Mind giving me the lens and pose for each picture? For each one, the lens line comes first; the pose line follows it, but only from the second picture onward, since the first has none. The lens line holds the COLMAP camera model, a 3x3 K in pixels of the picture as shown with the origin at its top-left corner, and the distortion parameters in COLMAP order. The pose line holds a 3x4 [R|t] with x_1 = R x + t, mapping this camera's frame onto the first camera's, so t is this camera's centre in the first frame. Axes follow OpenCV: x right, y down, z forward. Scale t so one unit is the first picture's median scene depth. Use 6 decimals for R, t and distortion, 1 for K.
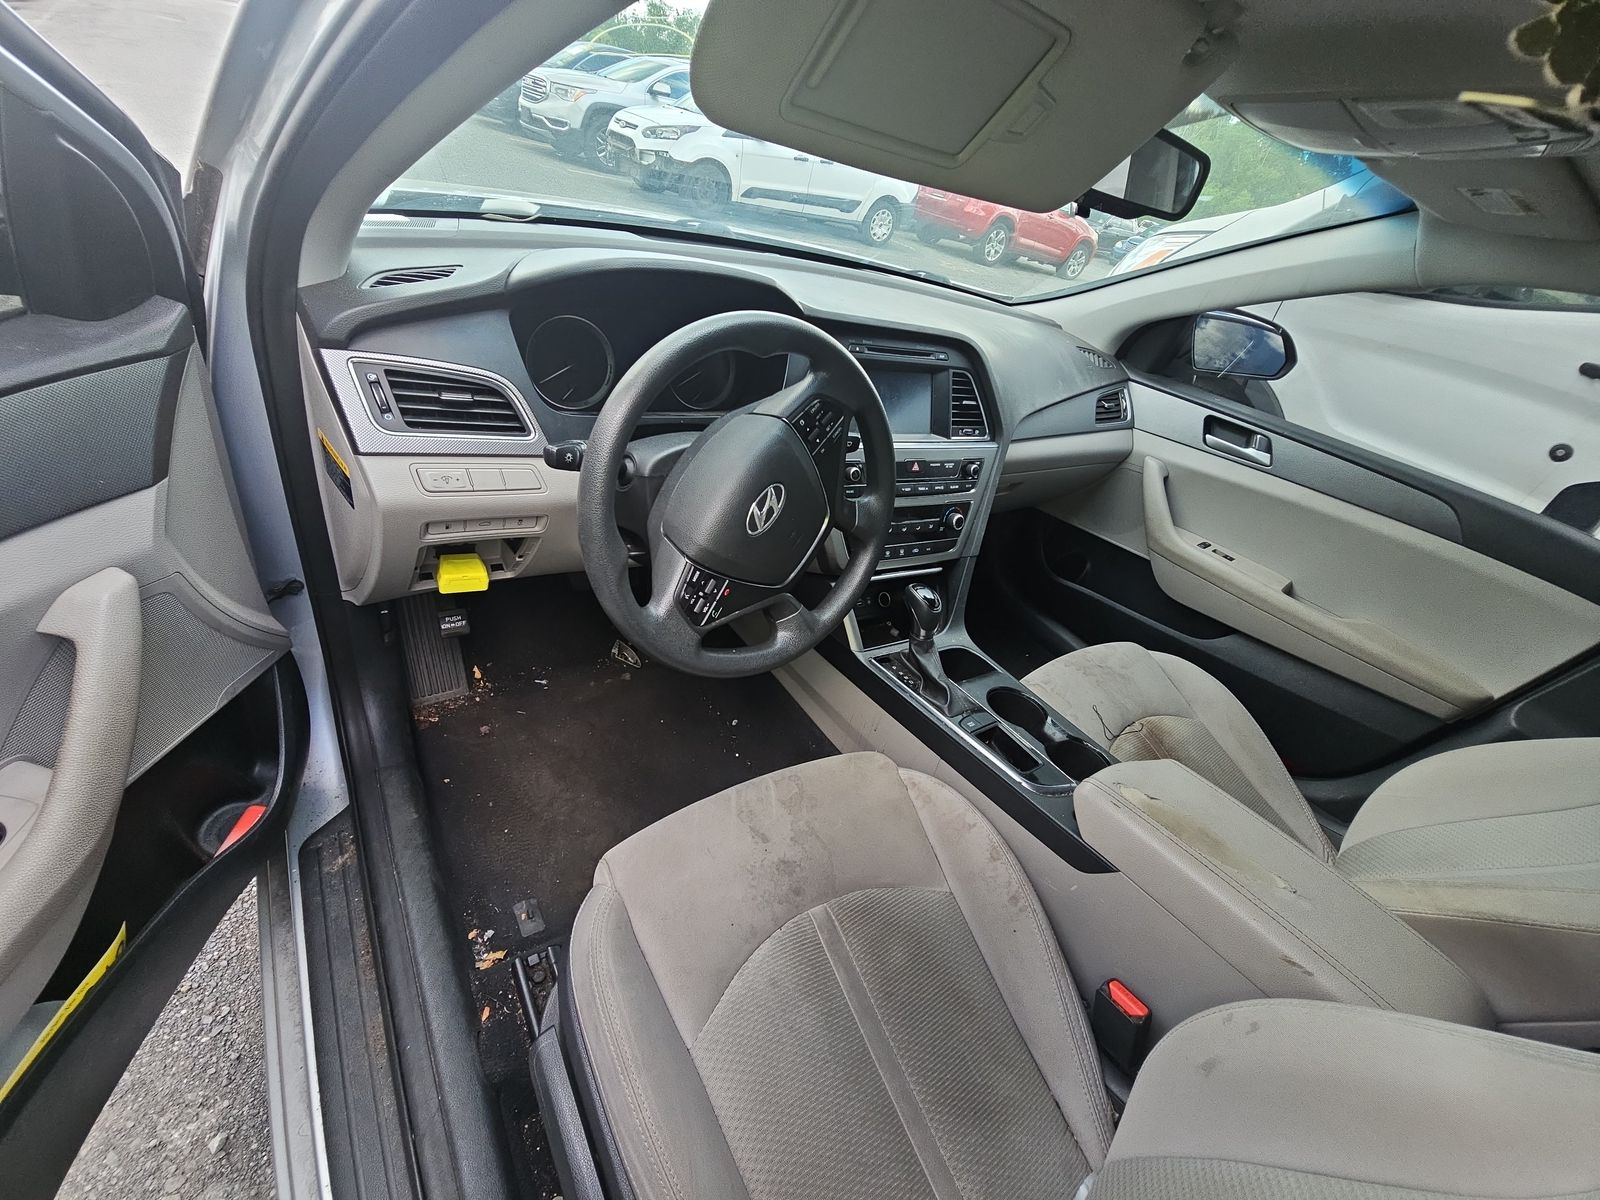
lens RADIAL K [[643.9, 0, 802.3], [0, 643.9, 589.4], [0, 0, 1]] dist [0.000782, -0.000702]
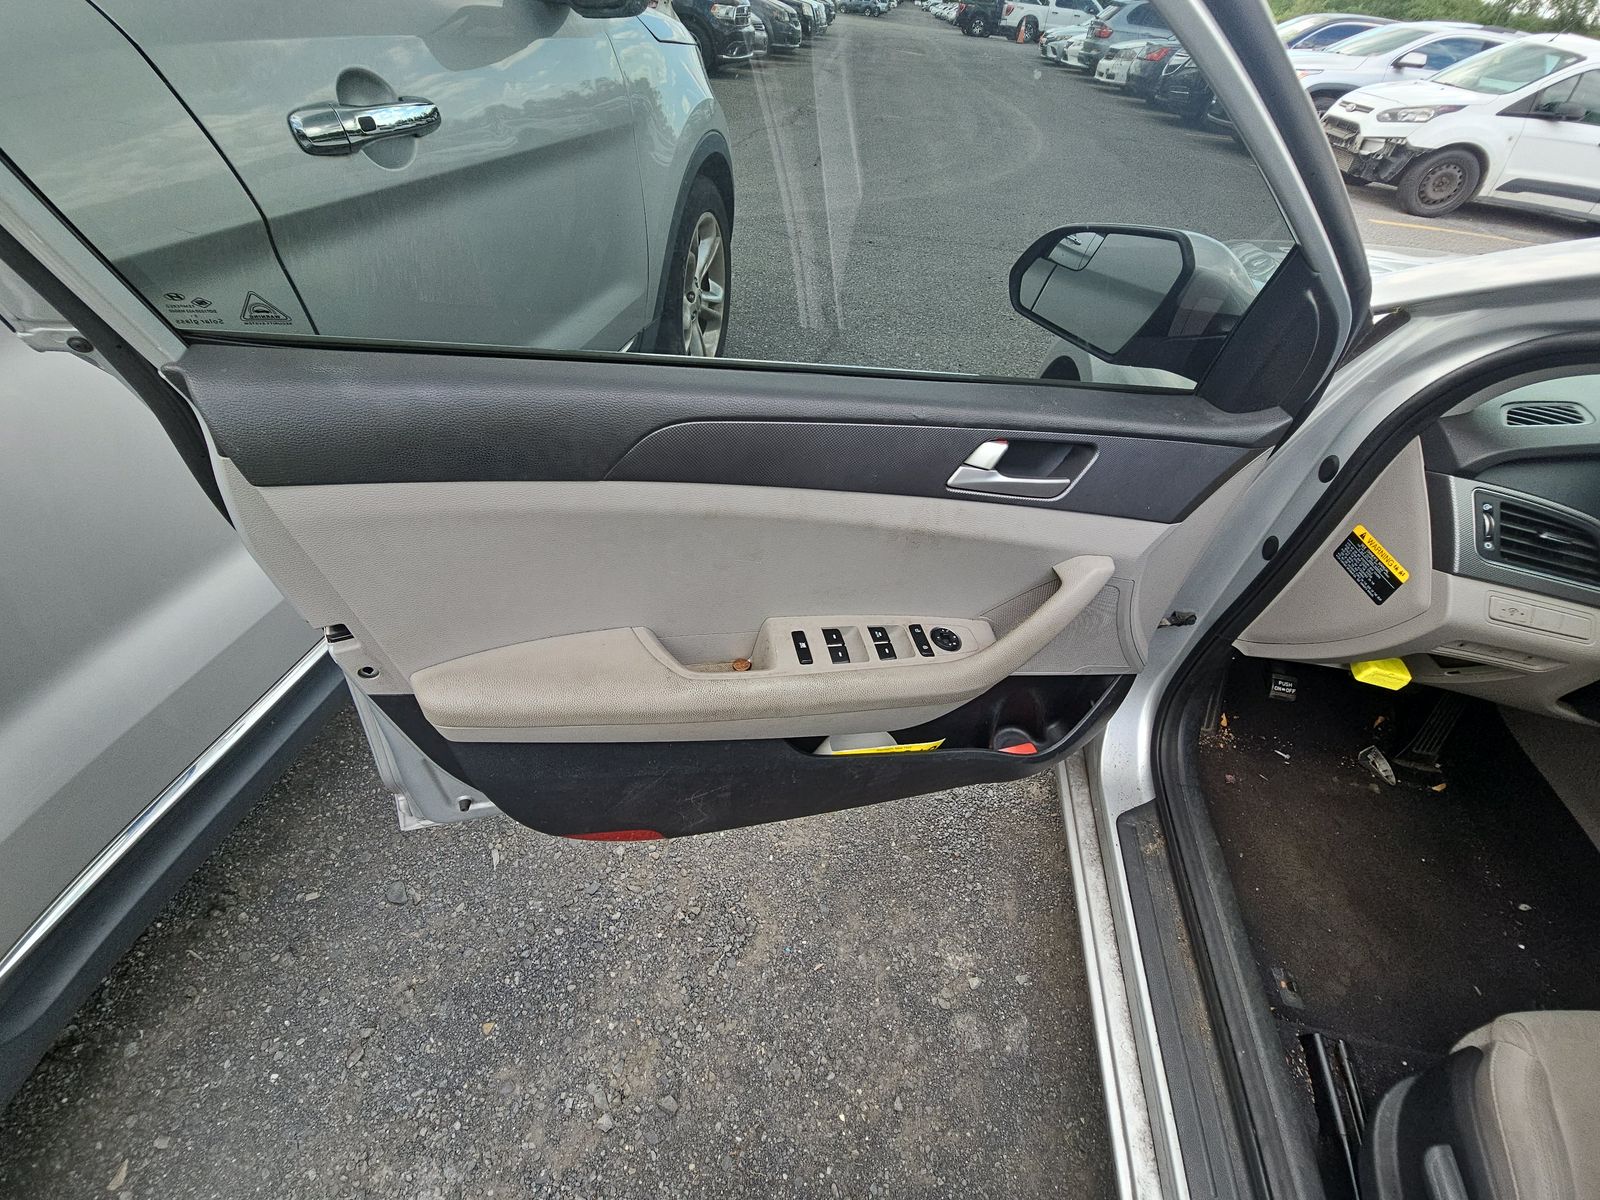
lens RADIAL K [[650.2, 0, 795.1], [0, 650.2, 581.9], [0, 0, 1]] dist [0.013730, -0.009346]
pose [[0.717872, 0.322947, -0.616737, -0.452416], [-0.323134, 0.939253, 0.115706, 0.020781], [0.616640, 0.116226, 0.778619, -0.317080]]
